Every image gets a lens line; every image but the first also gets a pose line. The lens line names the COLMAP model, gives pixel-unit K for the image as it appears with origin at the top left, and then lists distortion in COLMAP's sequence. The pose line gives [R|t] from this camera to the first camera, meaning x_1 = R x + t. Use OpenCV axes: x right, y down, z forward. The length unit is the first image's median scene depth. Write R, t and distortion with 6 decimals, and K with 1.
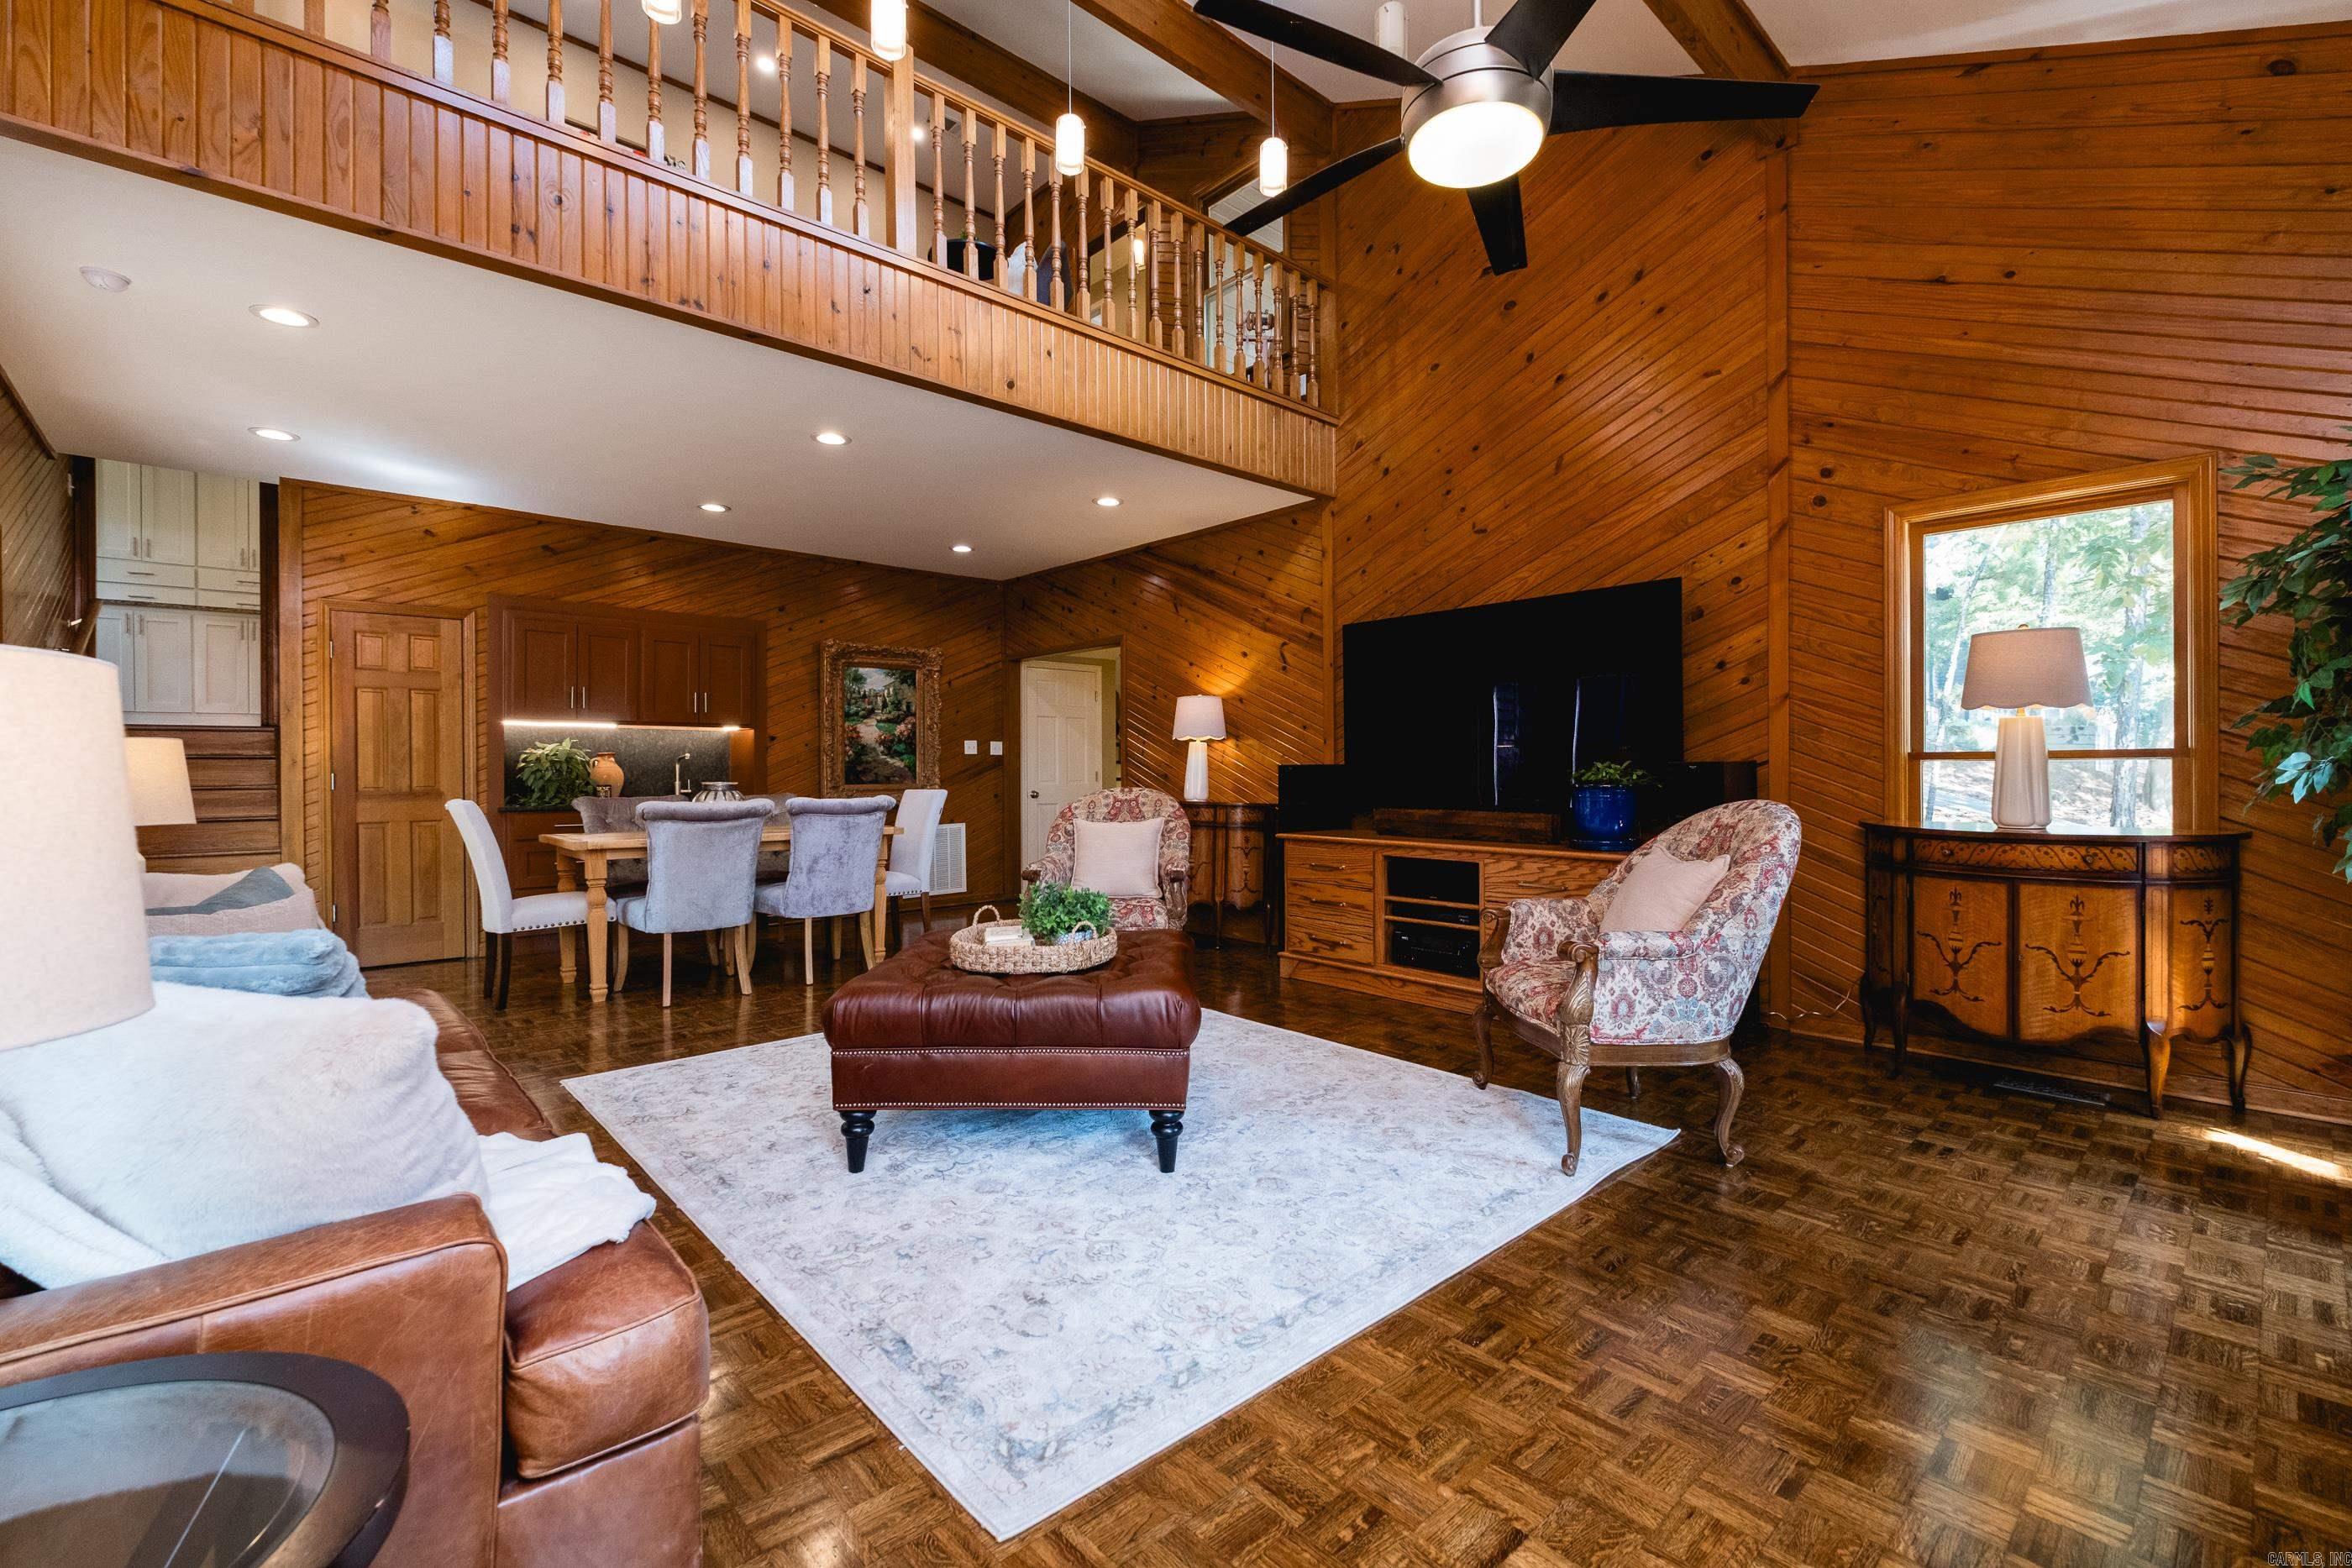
lens RADIAL K [[1038.6, 0, 1200.3], [0, 1038.6, 771.5], [0, 0, 1]] dist [0.002383, -0.001081]
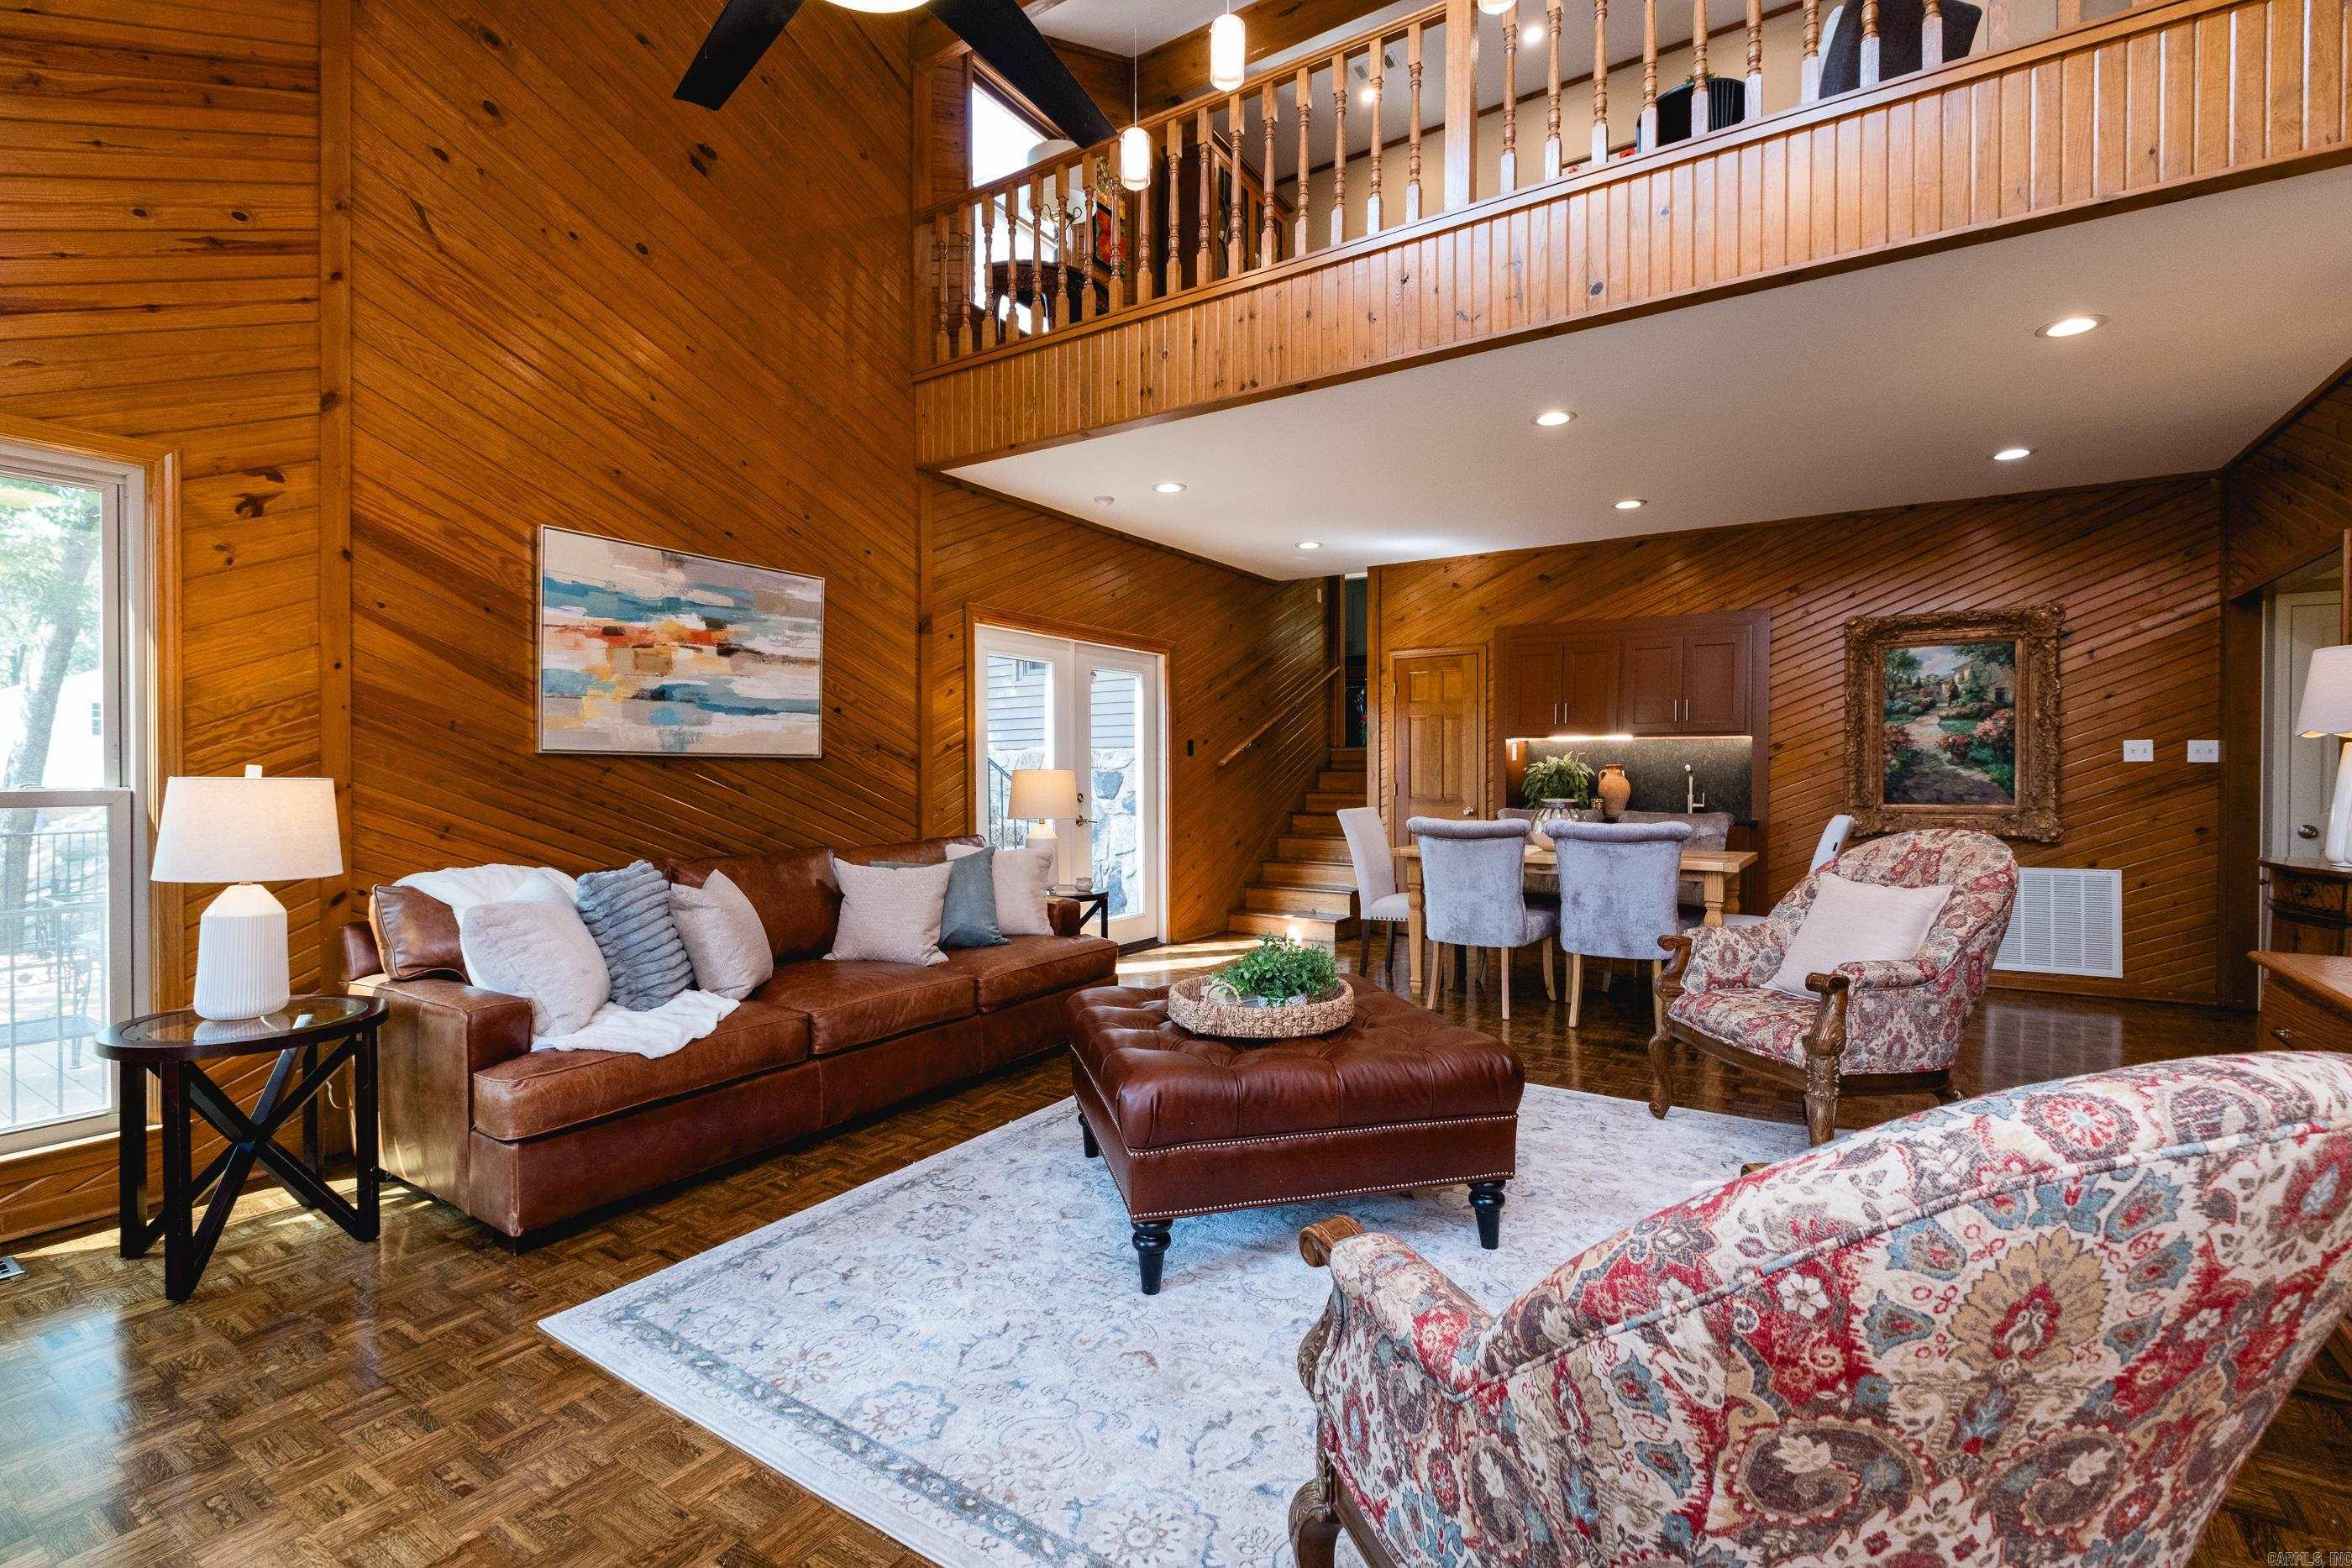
lens RADIAL K [[1038.6, 0, 1137.3], [0, 1038.6, 781.4], [0, 0, 1]] dist [0.002383, -0.001081]
pose [[0.221100, 0.013827, -0.975153, 0.330658], [-0.001455, 0.999903, 0.013848, -0.015885], [0.975250, -0.001643, 0.221099, 0.341839]]
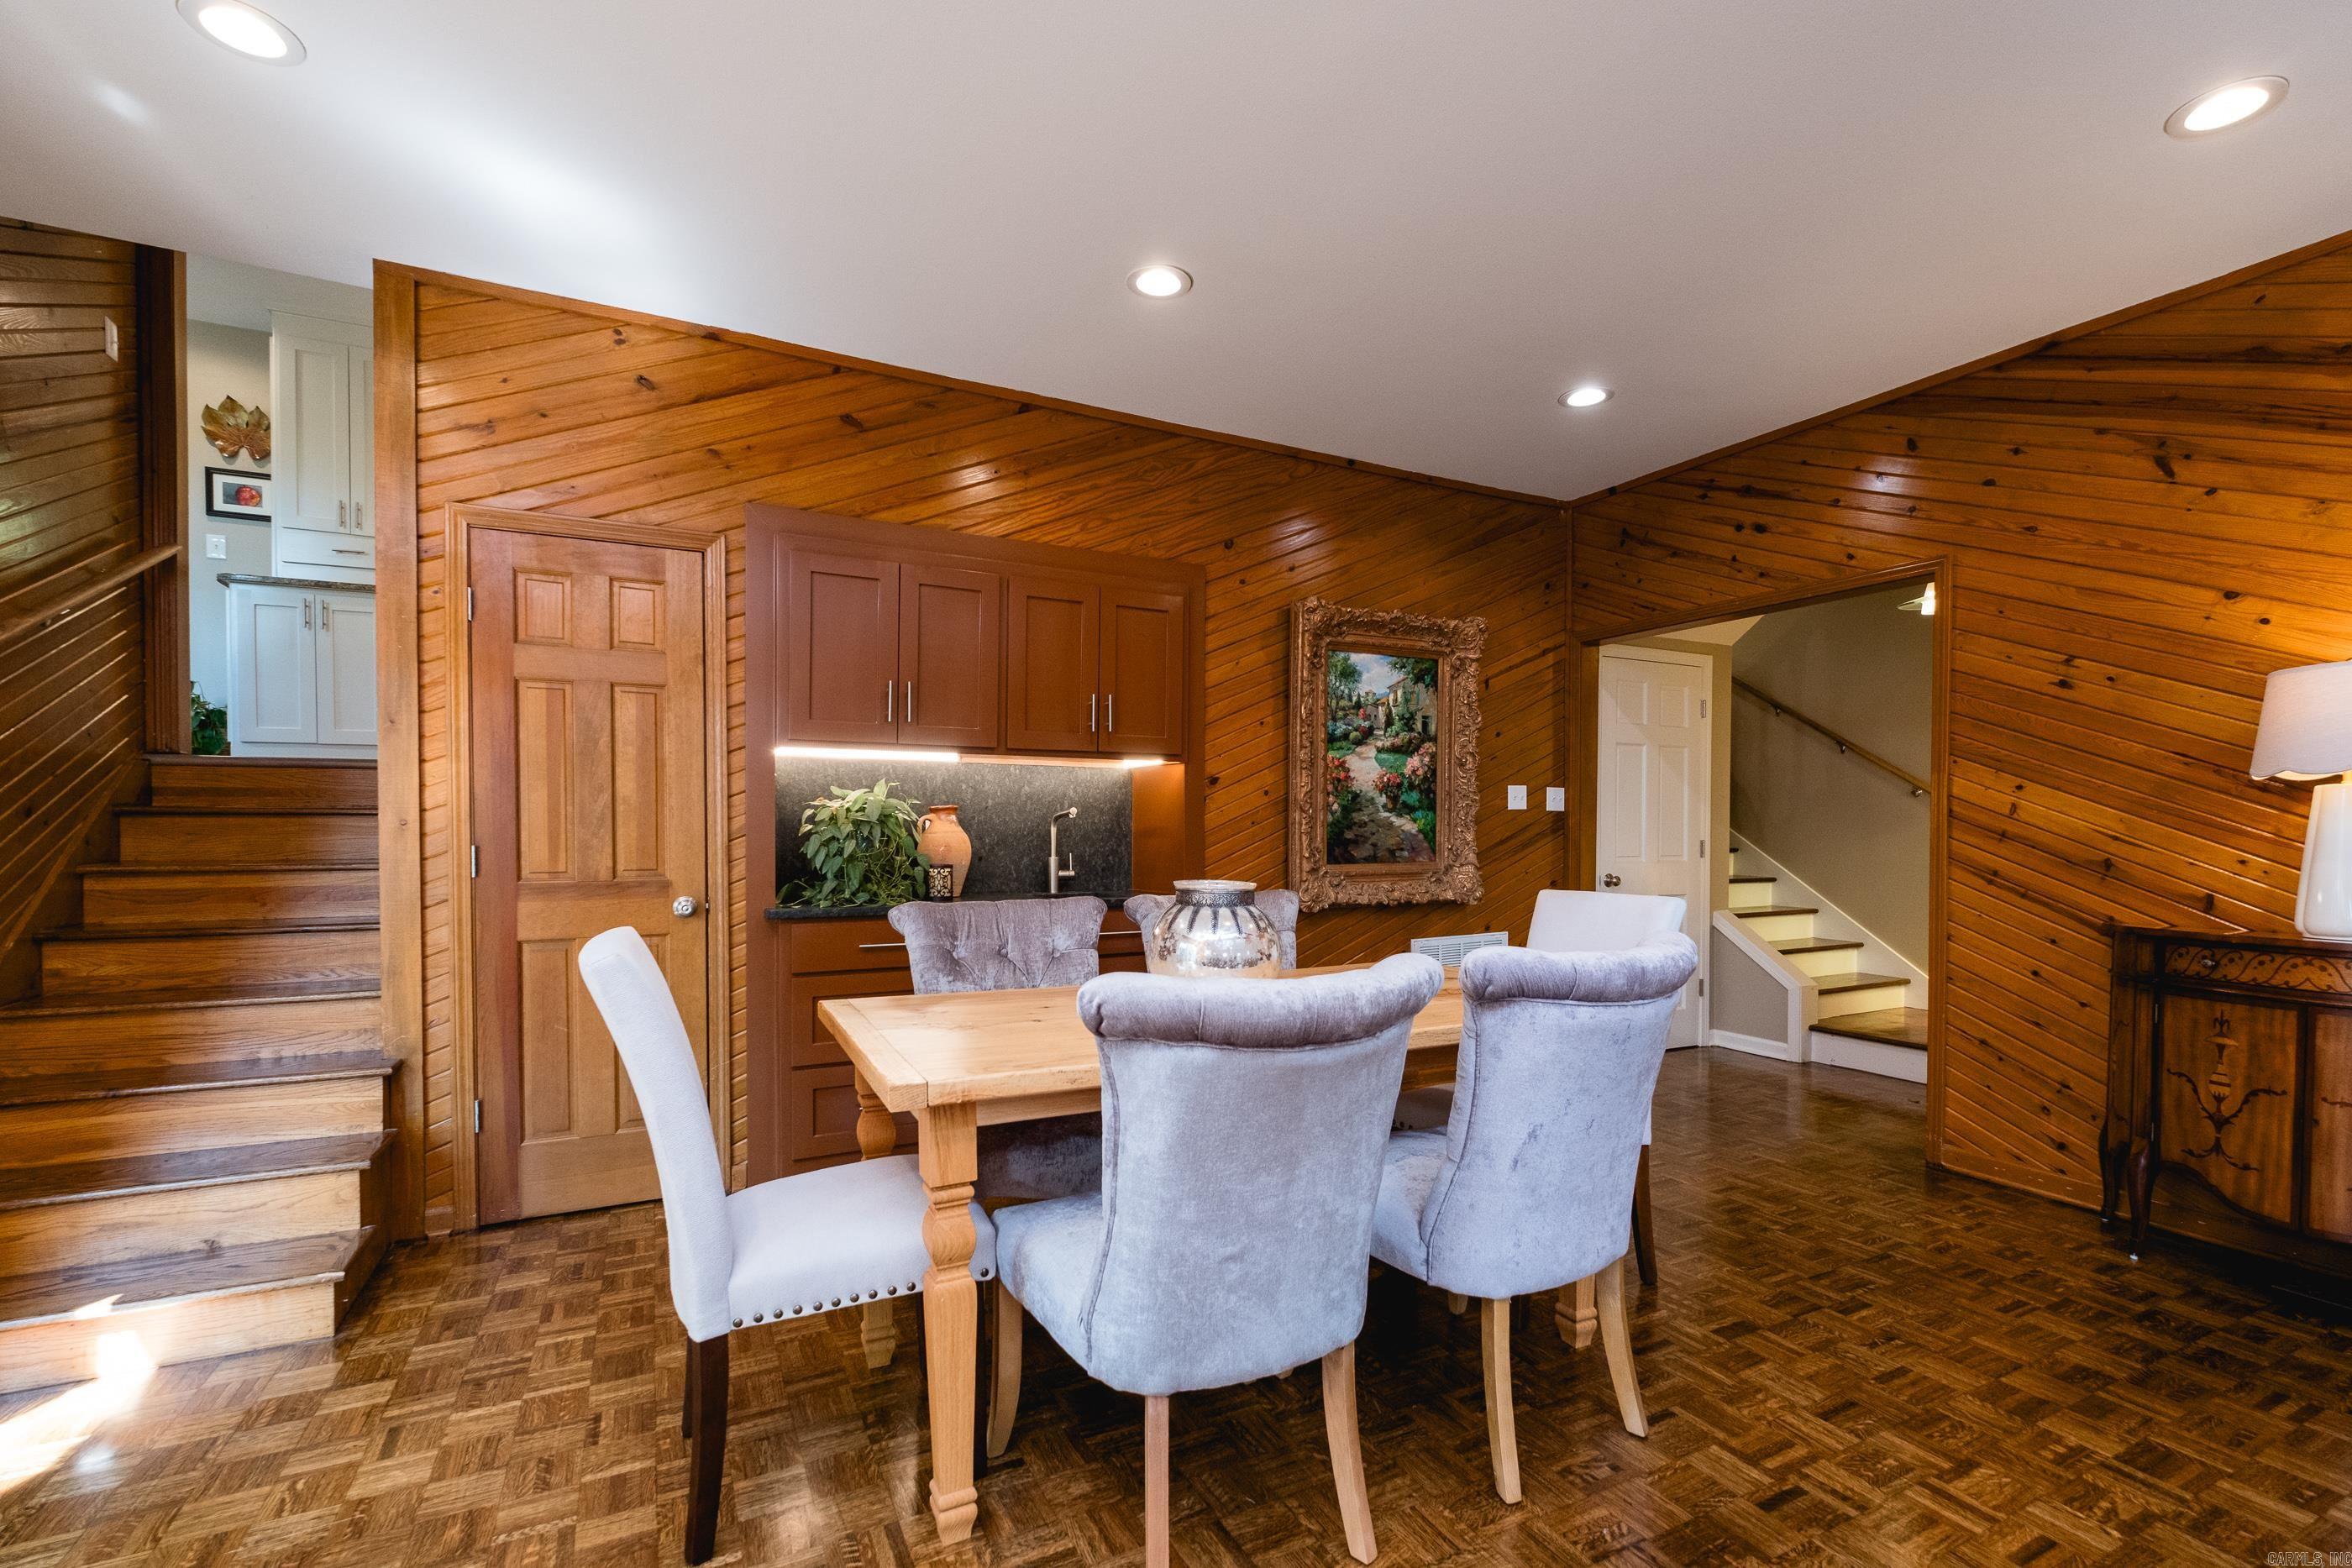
lens RADIAL K [[1038.6, 0, 1189.1], [0, 1038.6, 843.9], [0, 0, 1]] dist [0.002383, -0.001081]
pose [[0.966215, 0.013419, -0.257388, -0.314999], [-0.008008, 0.999725, 0.022063, -0.011612], [0.257613, -0.019256, 0.966056, 0.518986]]
